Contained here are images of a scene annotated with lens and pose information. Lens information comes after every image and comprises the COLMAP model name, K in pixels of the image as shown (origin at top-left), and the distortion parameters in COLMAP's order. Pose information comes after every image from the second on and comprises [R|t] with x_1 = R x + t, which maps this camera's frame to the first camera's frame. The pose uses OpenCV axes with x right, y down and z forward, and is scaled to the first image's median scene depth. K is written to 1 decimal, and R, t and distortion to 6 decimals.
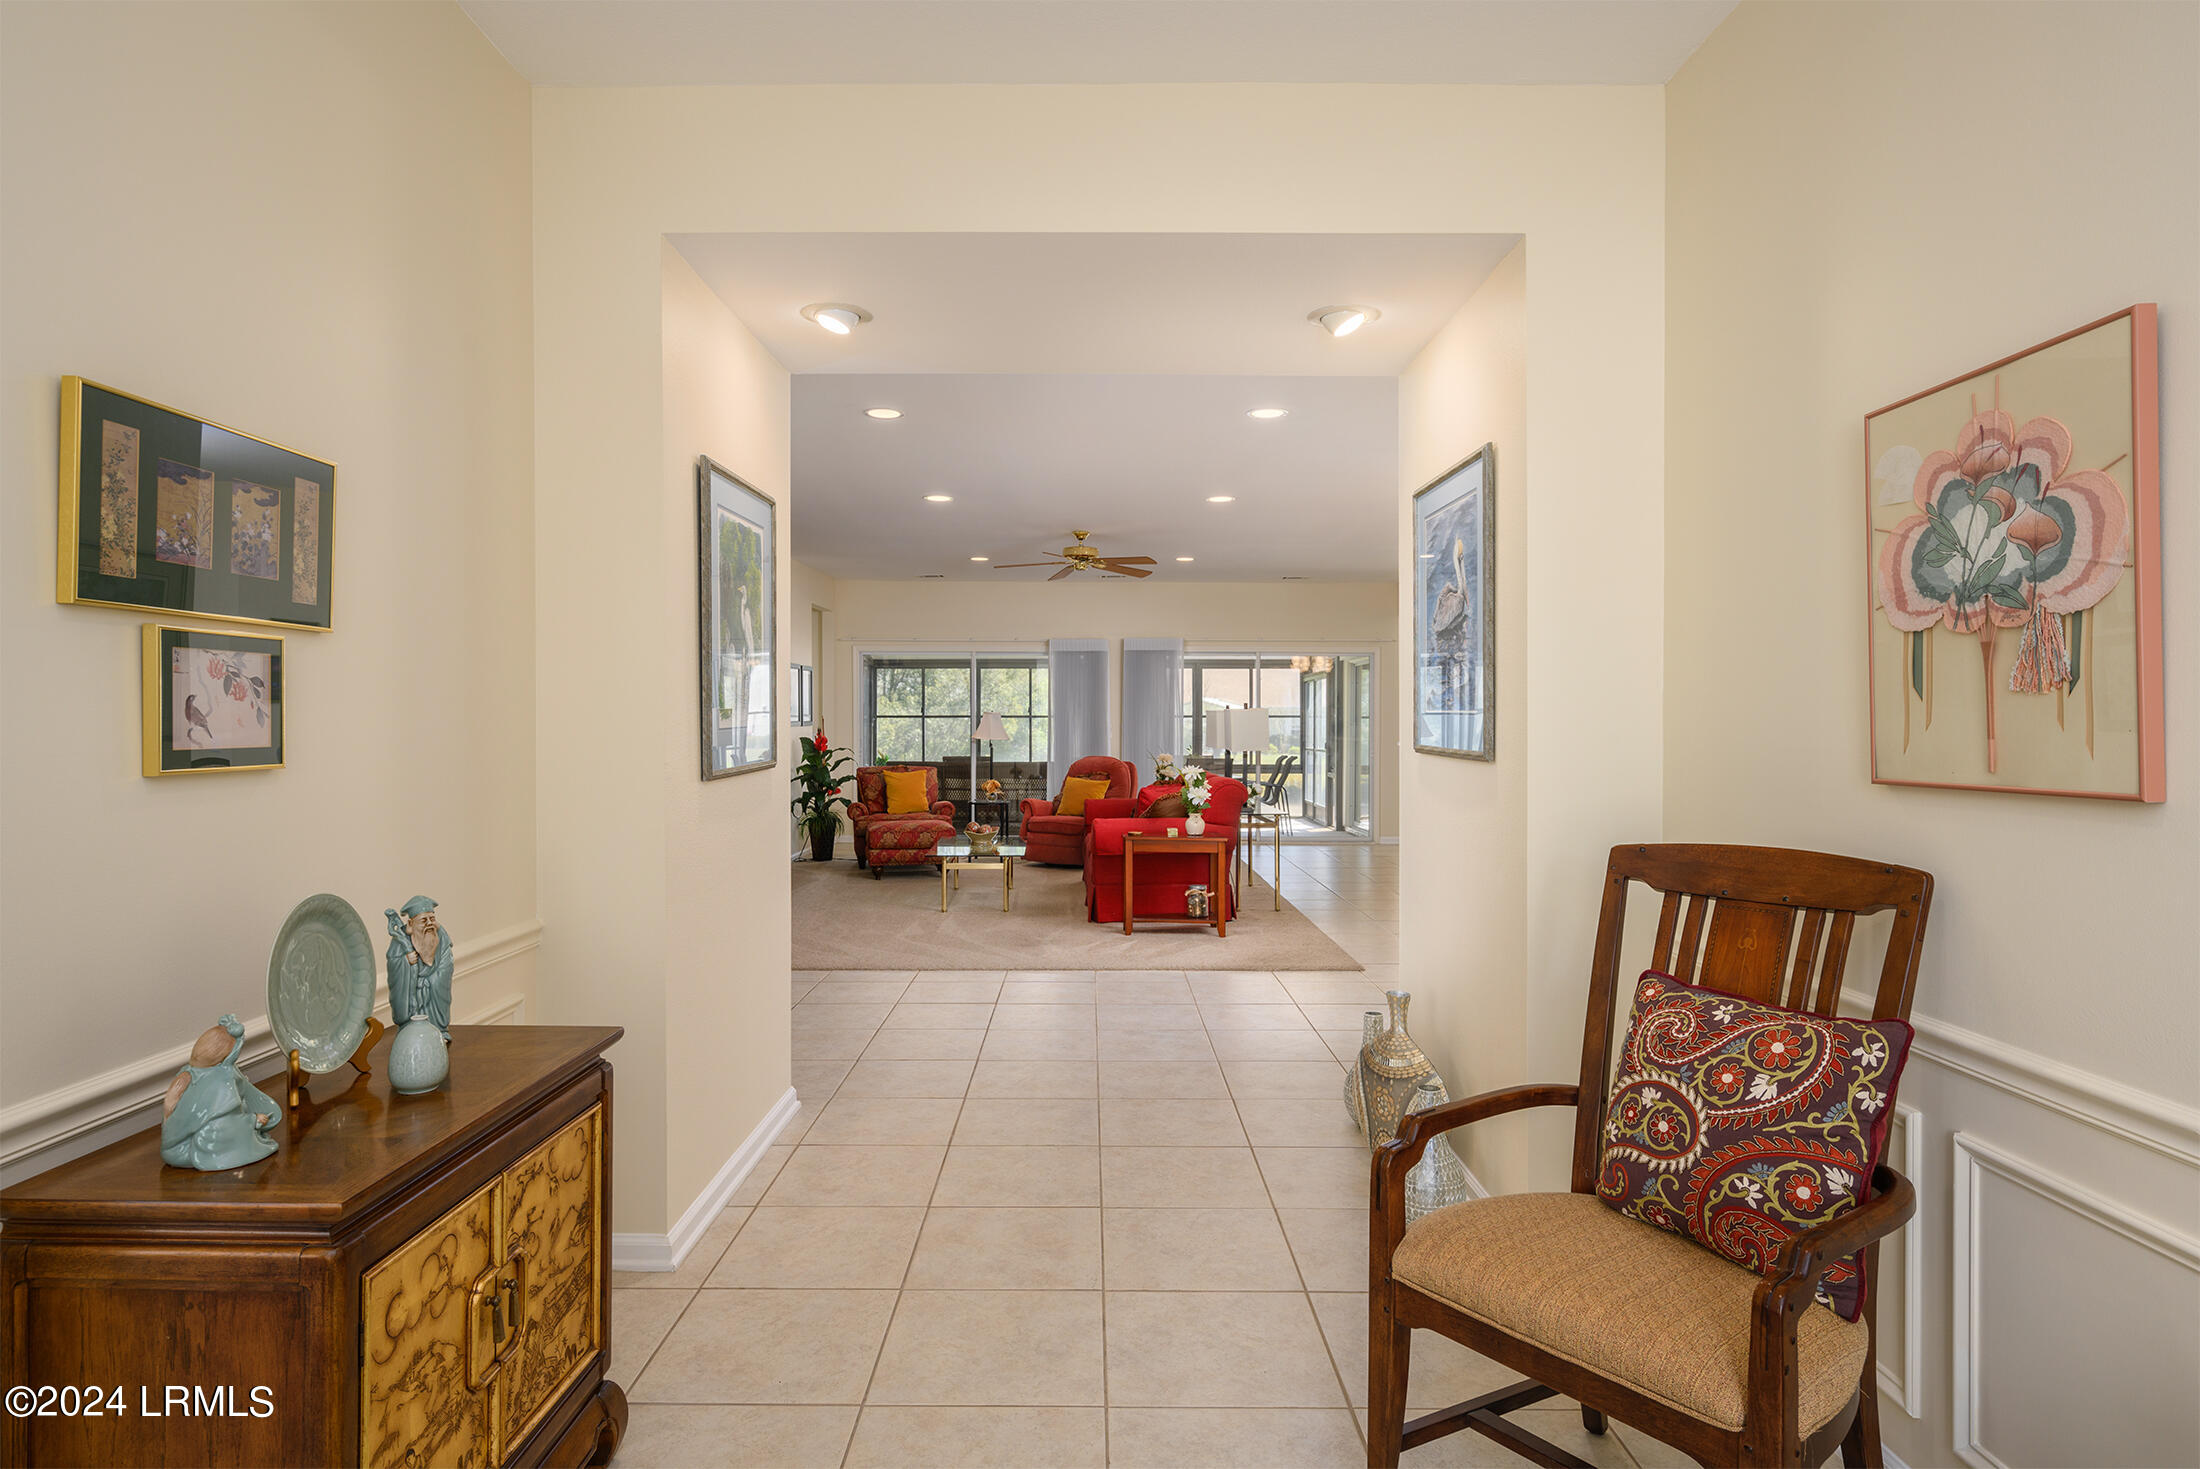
lens RADIAL K [[1159.4, 0, 1099.5], [0, 1159.4, 725.5], [0, 0, 1]] dist [-0.014383, -0.000708]
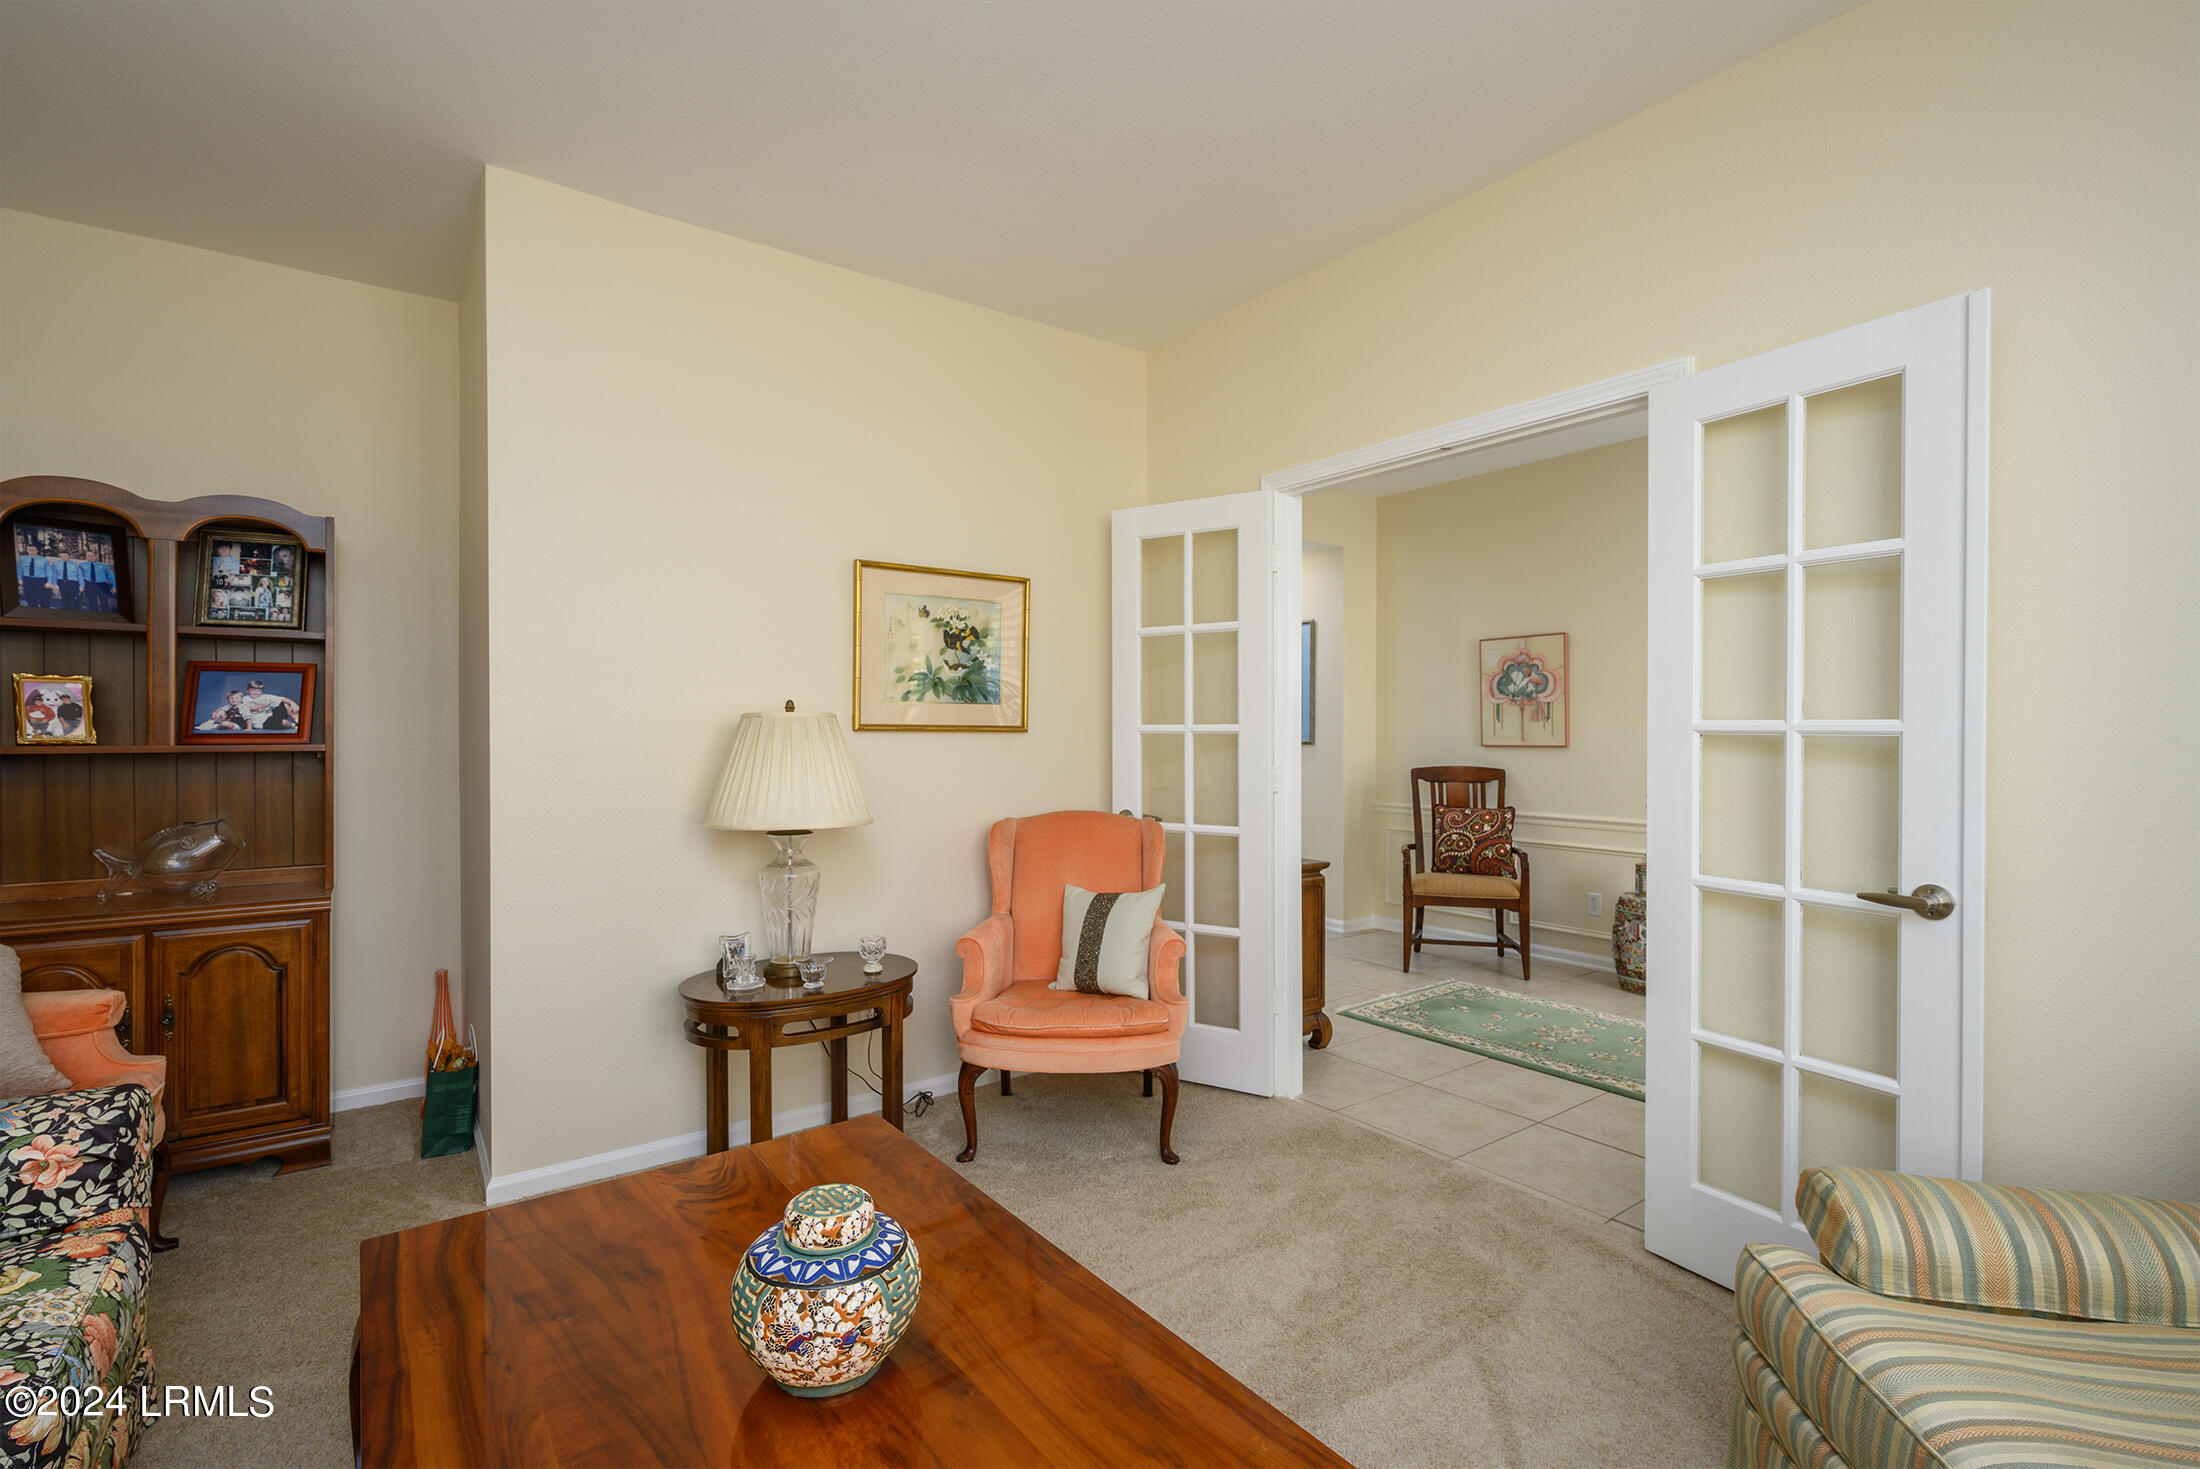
lens RADIAL K [[1018.2, 0, 1099.1], [0, 1018.2, 732.9], [0, 0, 1]] dist [0.001665, 0.000114]
pose [[0.806191, -0.004564, 0.591638, -2.353876], [0.004136, 0.999989, 0.002078, -0.001387], [-0.591641, 0.000772, 0.806201, -0.896500]]
